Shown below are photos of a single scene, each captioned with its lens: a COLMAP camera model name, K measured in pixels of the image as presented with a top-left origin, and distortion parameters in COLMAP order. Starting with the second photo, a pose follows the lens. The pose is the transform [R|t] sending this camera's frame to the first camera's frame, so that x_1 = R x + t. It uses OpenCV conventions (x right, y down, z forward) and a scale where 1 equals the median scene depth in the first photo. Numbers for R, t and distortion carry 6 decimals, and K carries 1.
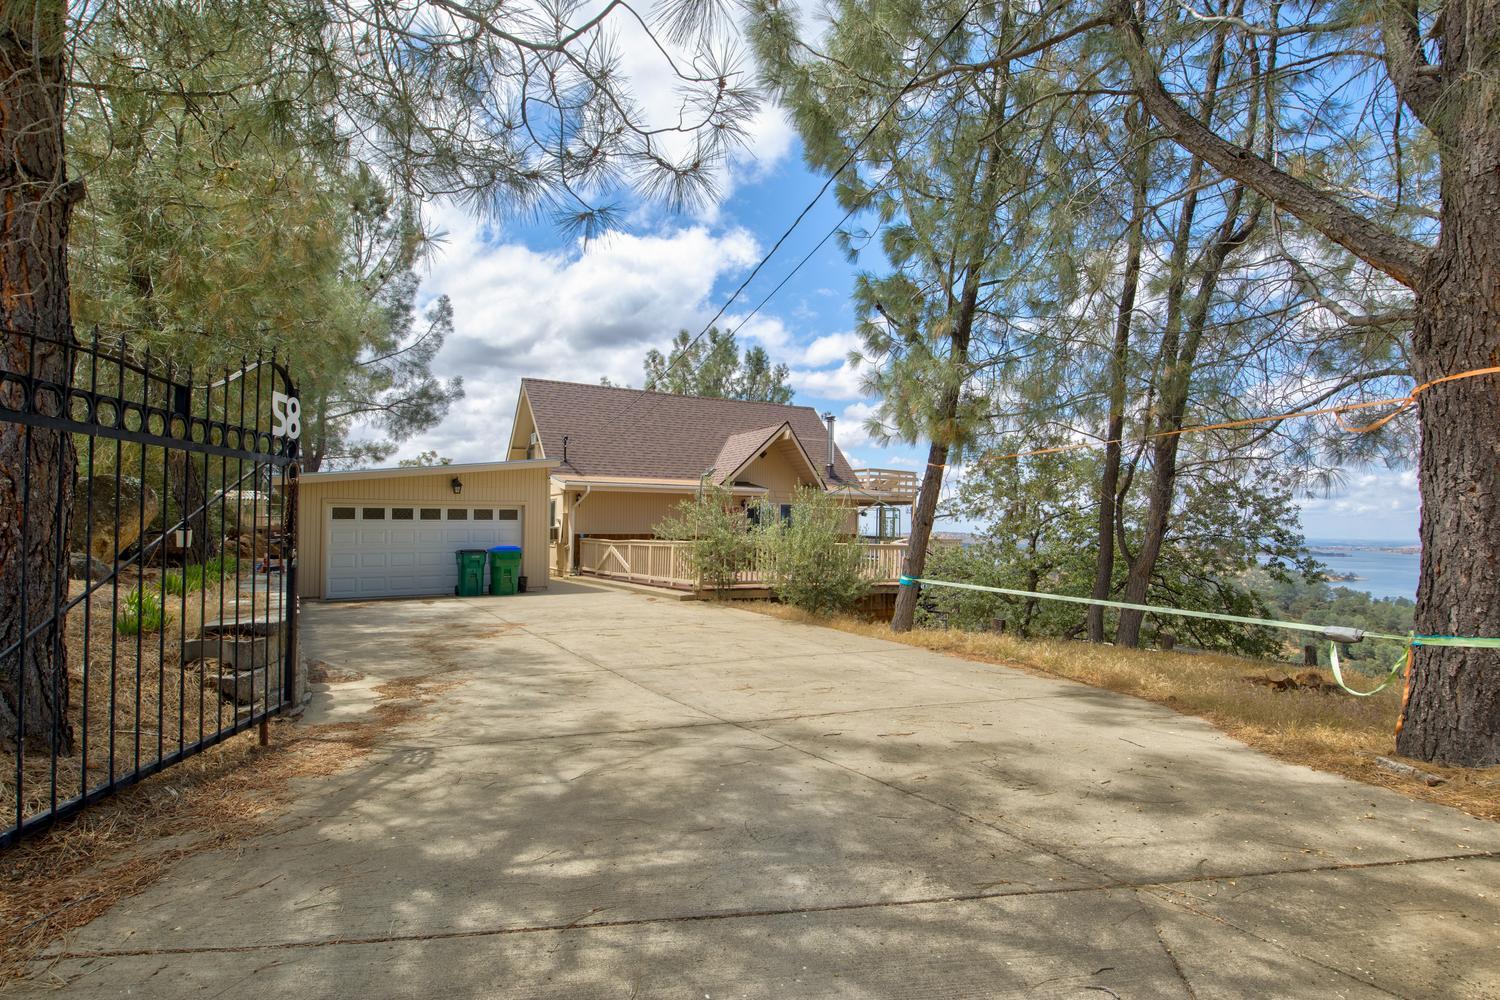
lens RADIAL K [[743.4, 0, 745.7], [0, 743.4, 506.7], [0, 0, 1]] dist [-0.007547, -0.000663]
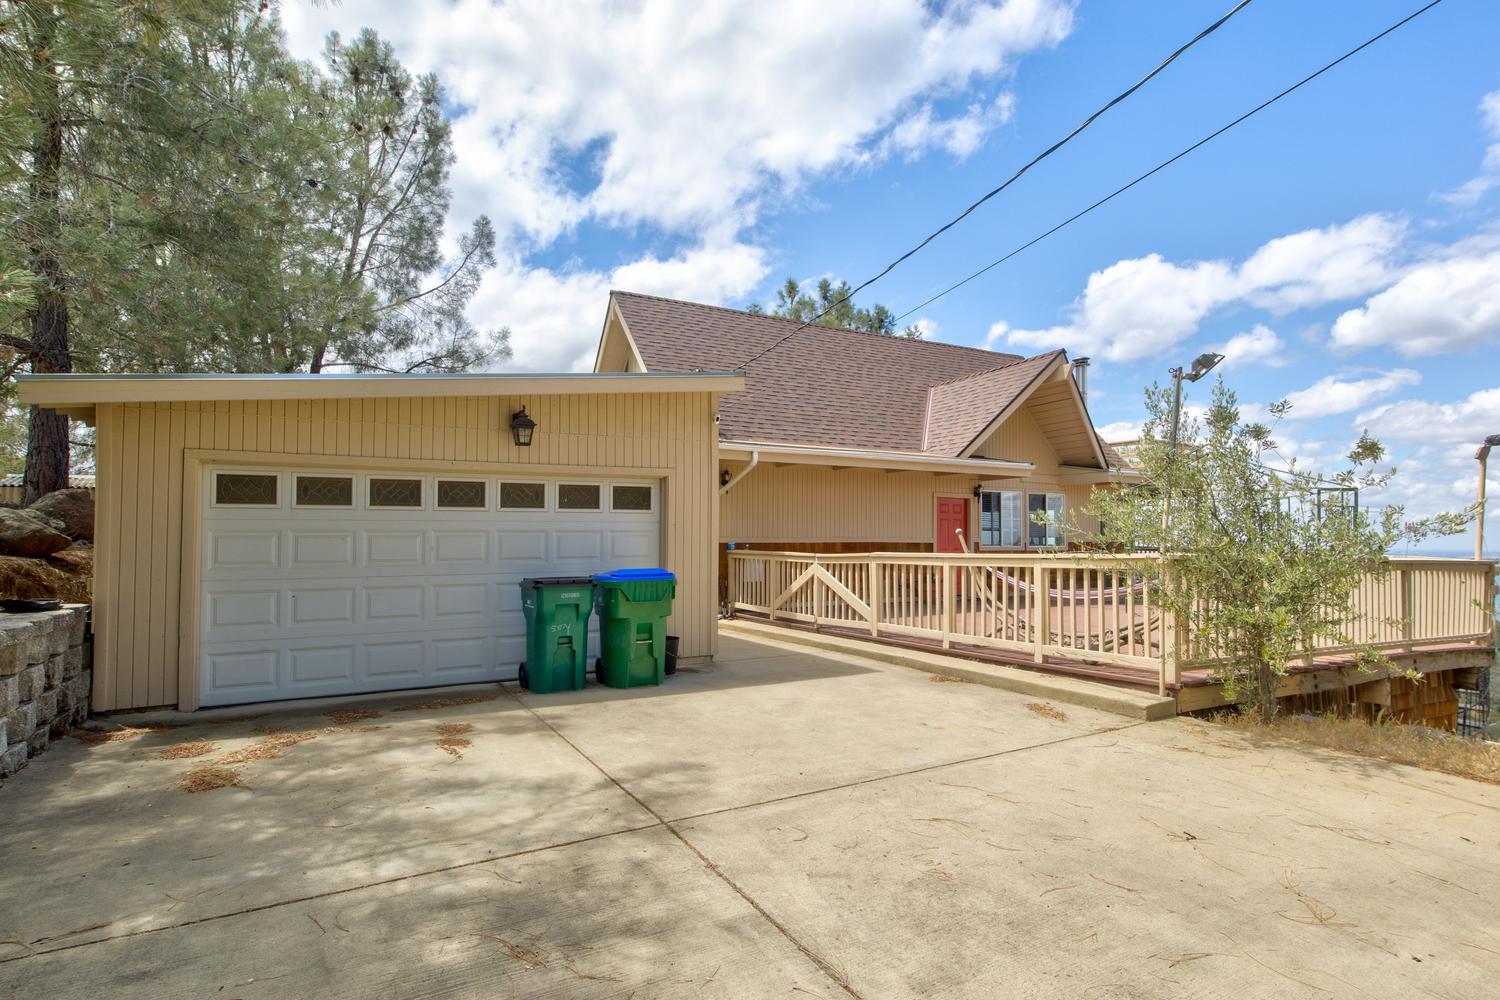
lens RADIAL K [[741.4, 0, 745.4], [0, 741.4, 518.1], [0, 0, 1]] dist [0.003105, 0.000109]
pose [[0.999016, -0.007389, -0.043736, -0.200344], [0.007214, 0.999965, -0.004164, 0.021929], [0.043765, 0.003844, 0.999034, 0.479092]]
